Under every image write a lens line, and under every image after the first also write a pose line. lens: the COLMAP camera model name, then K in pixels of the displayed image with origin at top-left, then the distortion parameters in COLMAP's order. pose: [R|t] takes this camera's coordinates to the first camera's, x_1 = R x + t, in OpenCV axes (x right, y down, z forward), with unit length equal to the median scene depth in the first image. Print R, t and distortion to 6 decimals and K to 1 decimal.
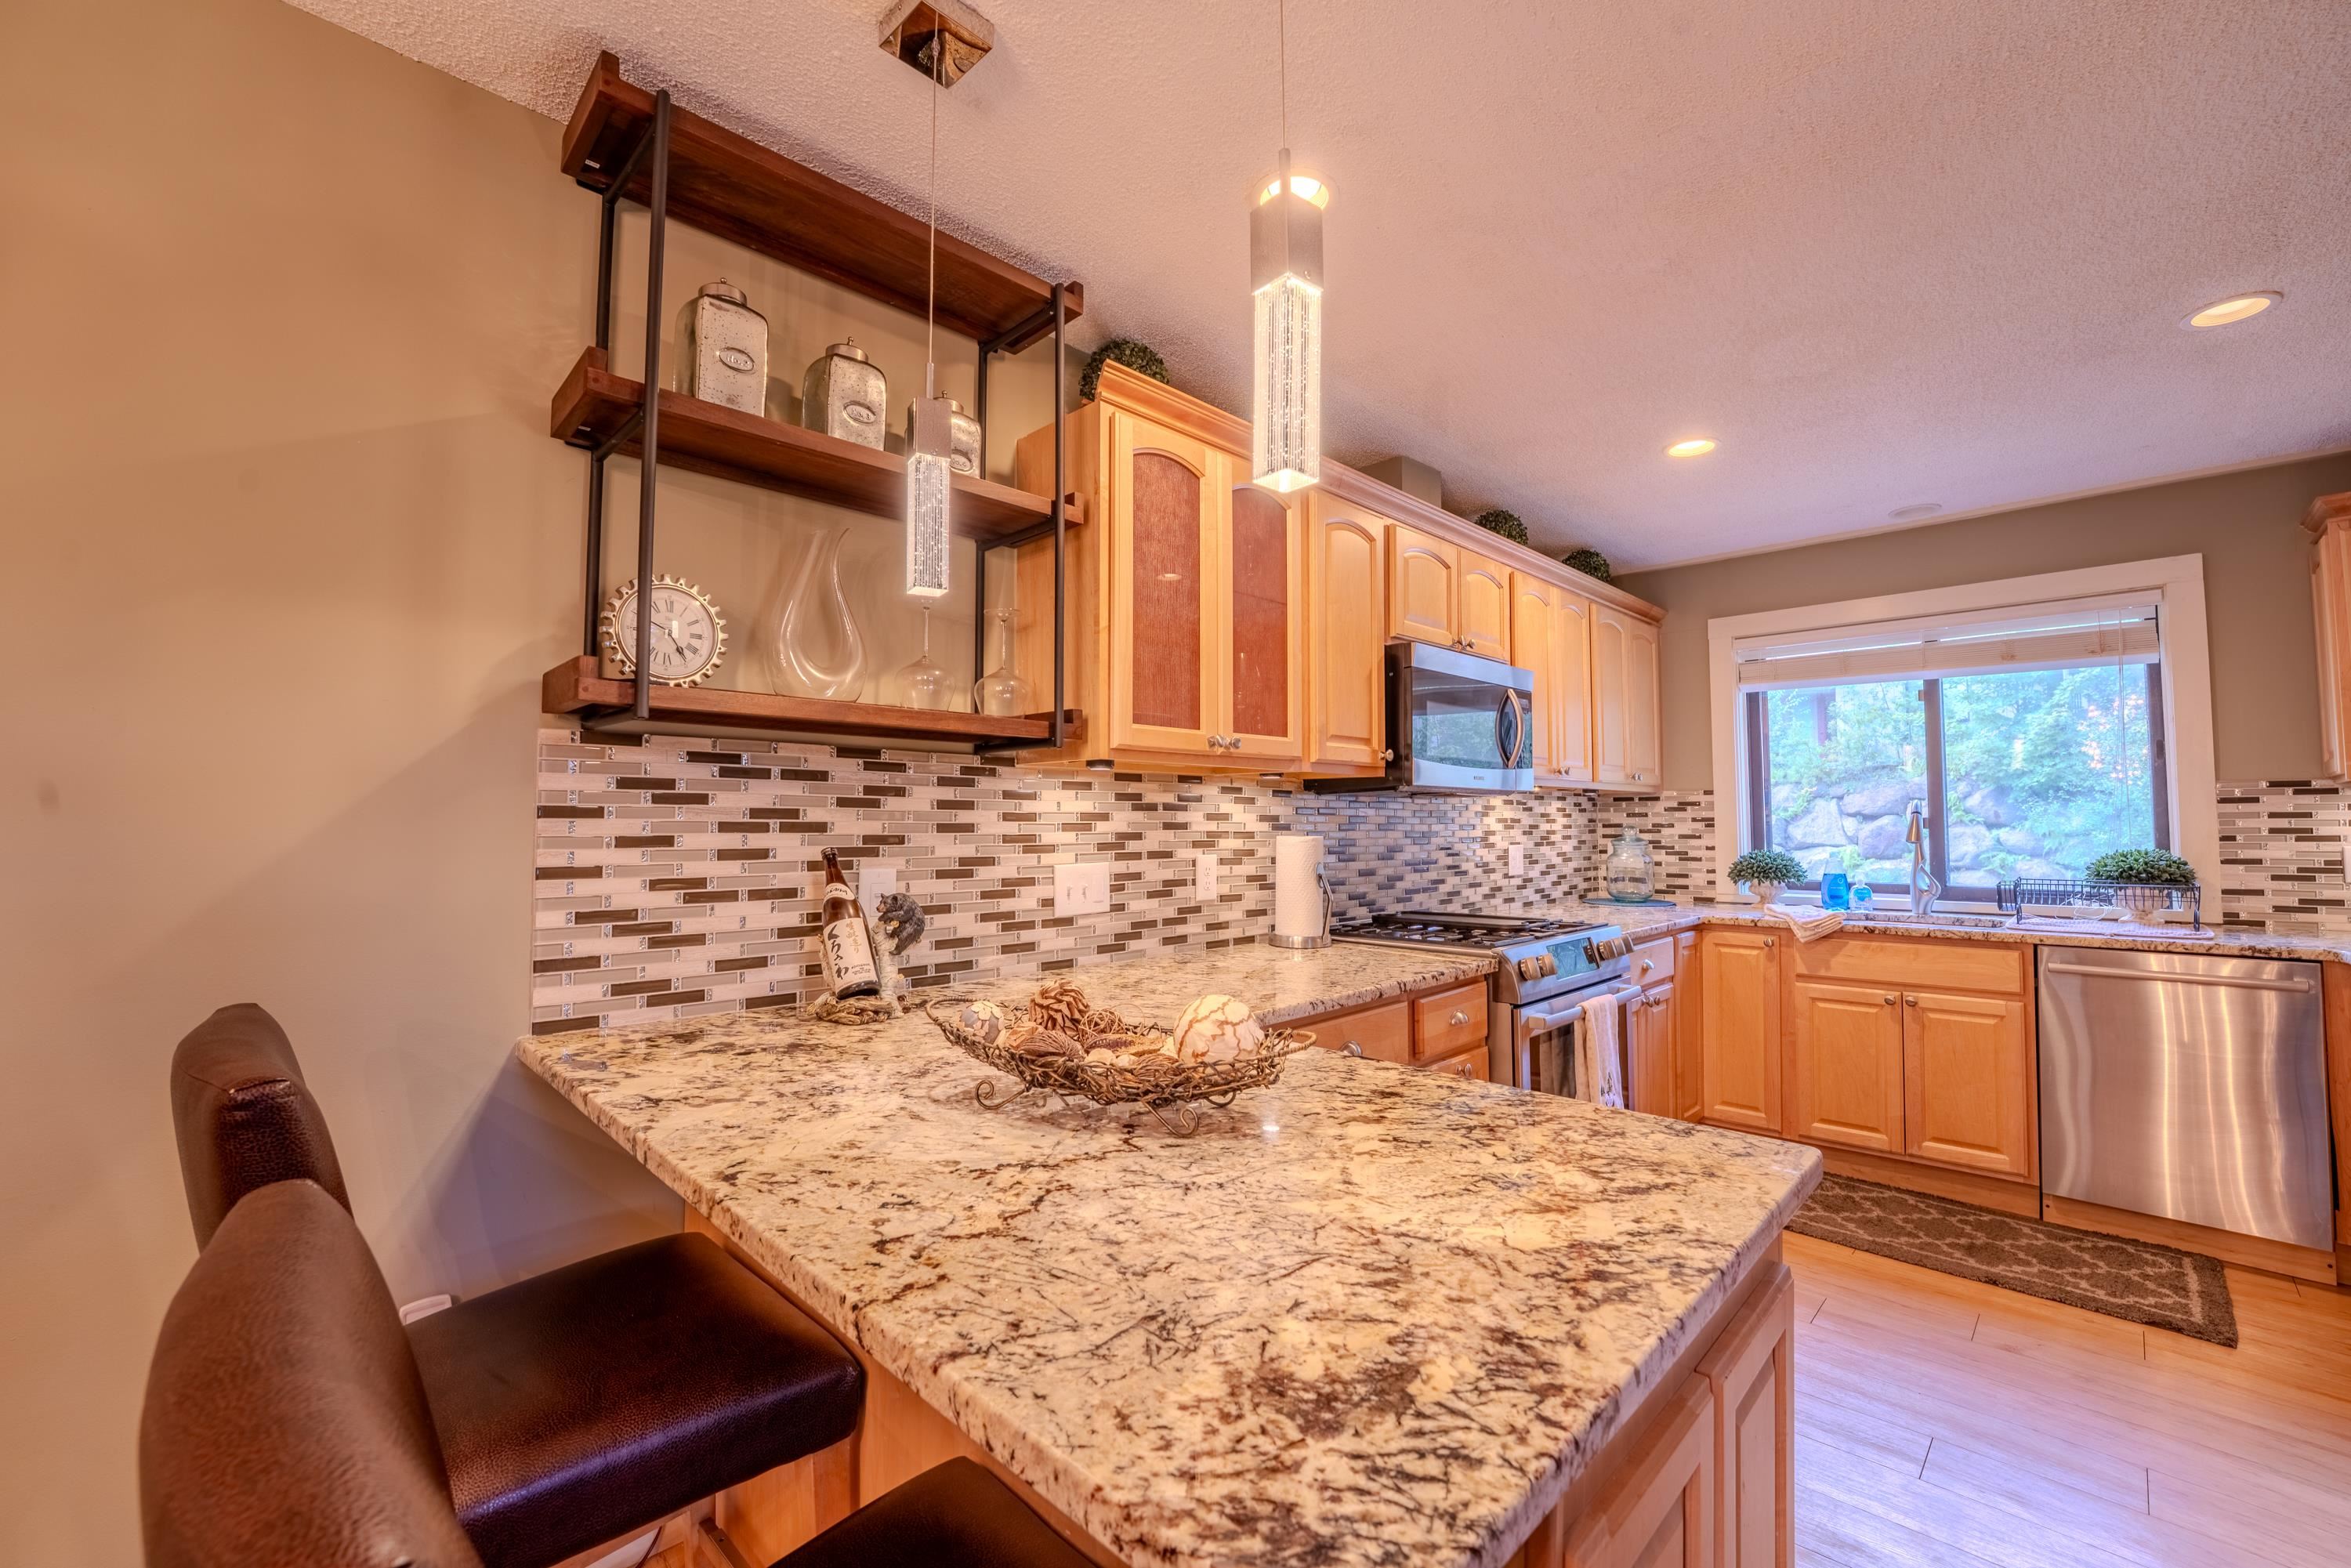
lens RADIAL K [[951.3, 0, 1169.9], [0, 951.3, 784.2], [0, 0, 1]] dist [-0.029393, 0.003243]
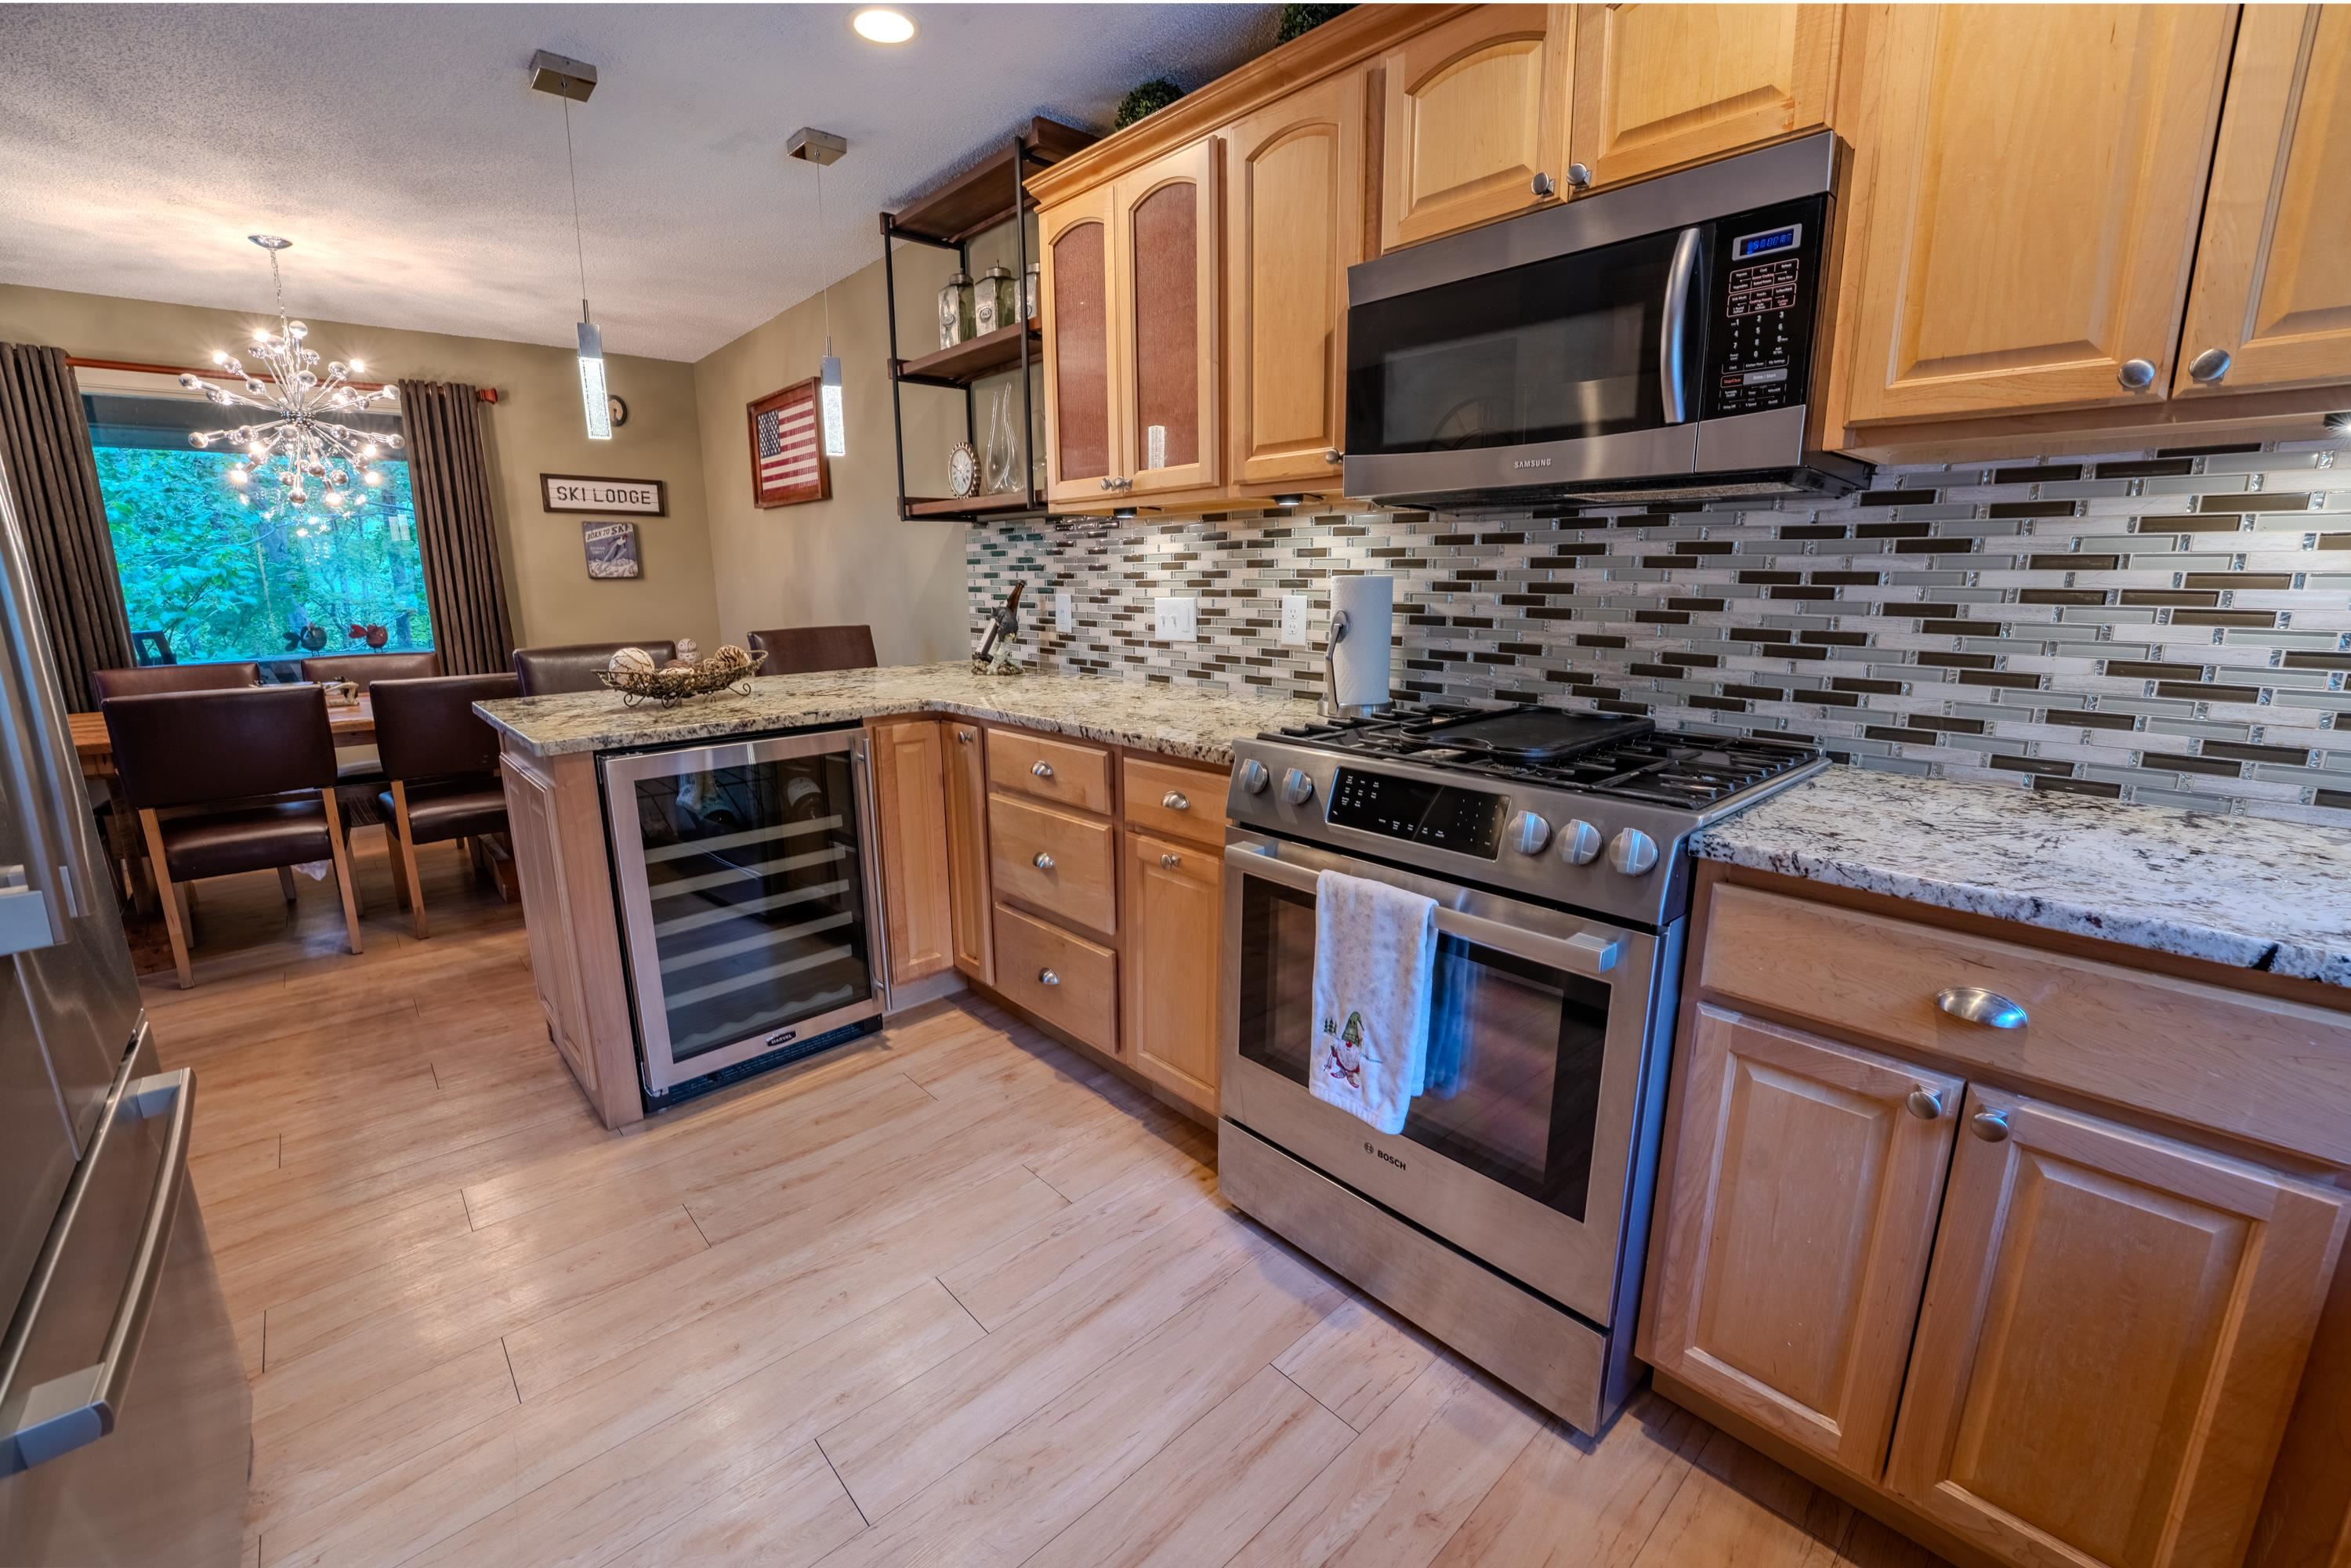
lens RADIAL K [[952.8, 0, 1167.3], [0, 952.8, 786.7], [0, 0, 1]] dist [-0.028378, 0.000685]
pose [[-0.035170, 0.219250, -0.975035, 1.113068], [0.049009, 0.974843, 0.217440, 0.055168], [0.998179, -0.040138, -0.045030, 1.036428]]
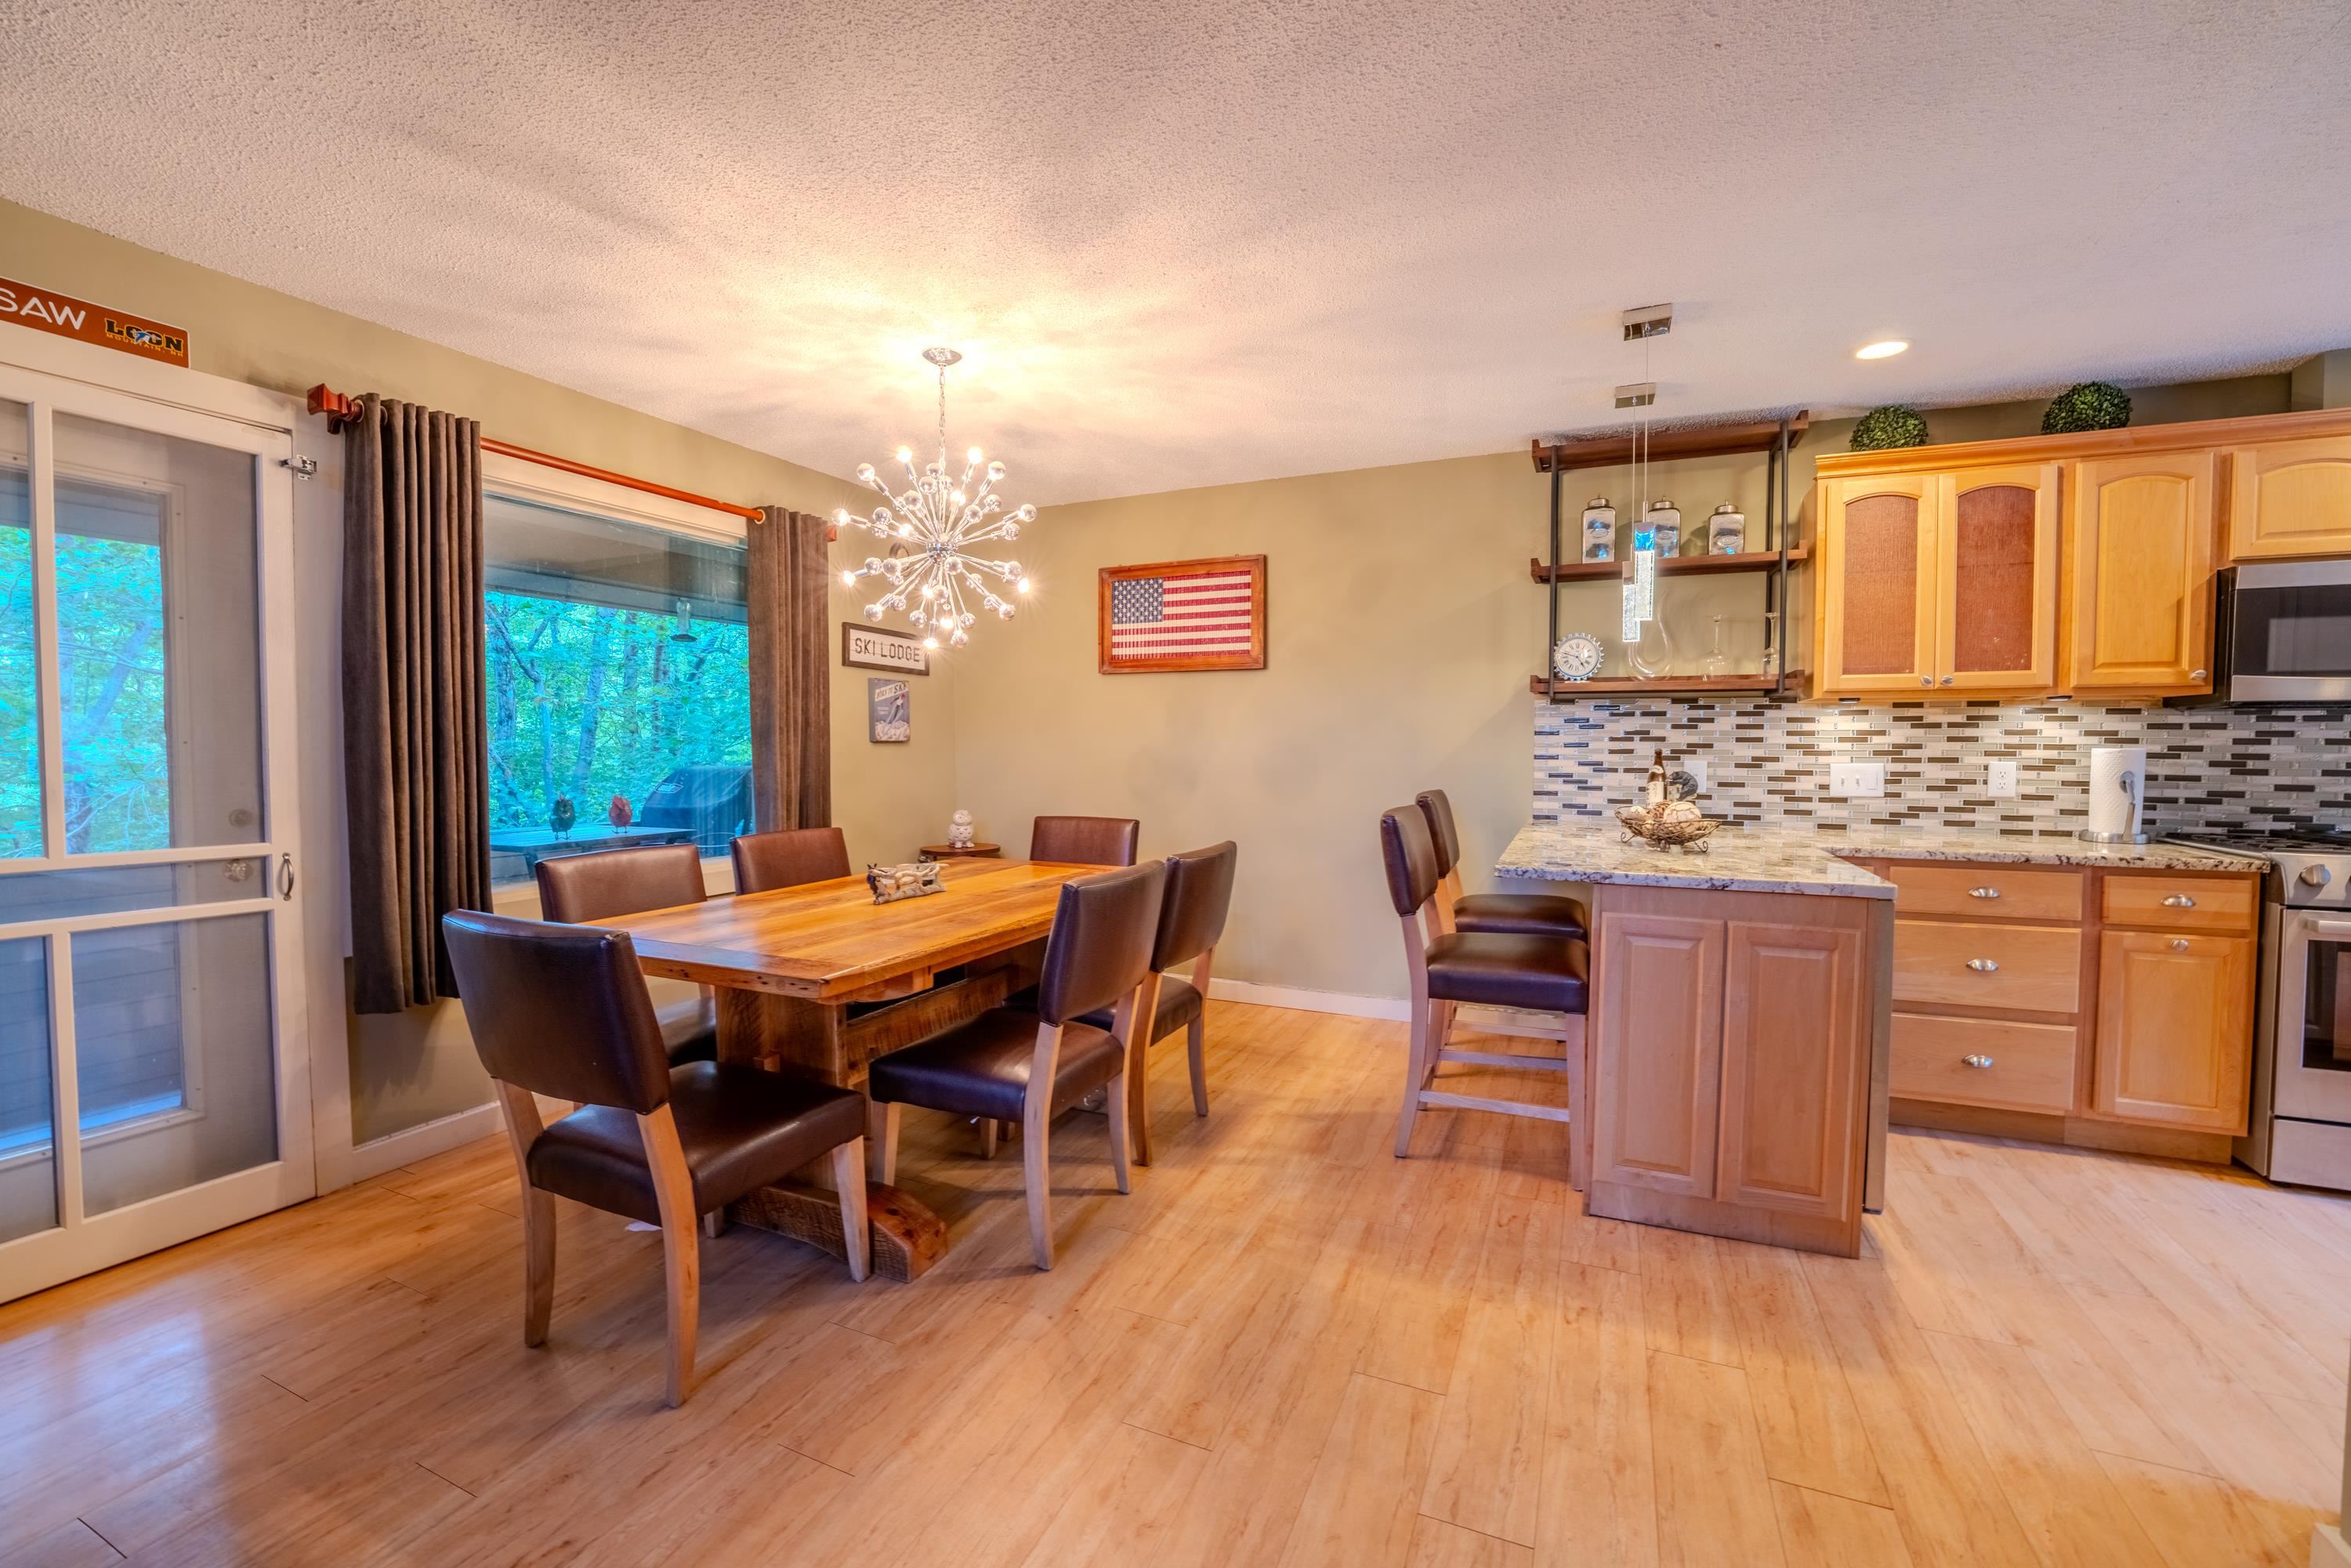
lens RADIAL K [[958.3, 0, 1170.4], [0, 958.3, 786.5], [0, 0, 1]] dist [-0.030393, 0.003332]
pose [[0.364845, 0.043082, -0.930071, 0.919498], [0.037903, 0.997414, 0.061069, -0.014221], [0.930296, -0.057533, 0.362269, -0.578961]]
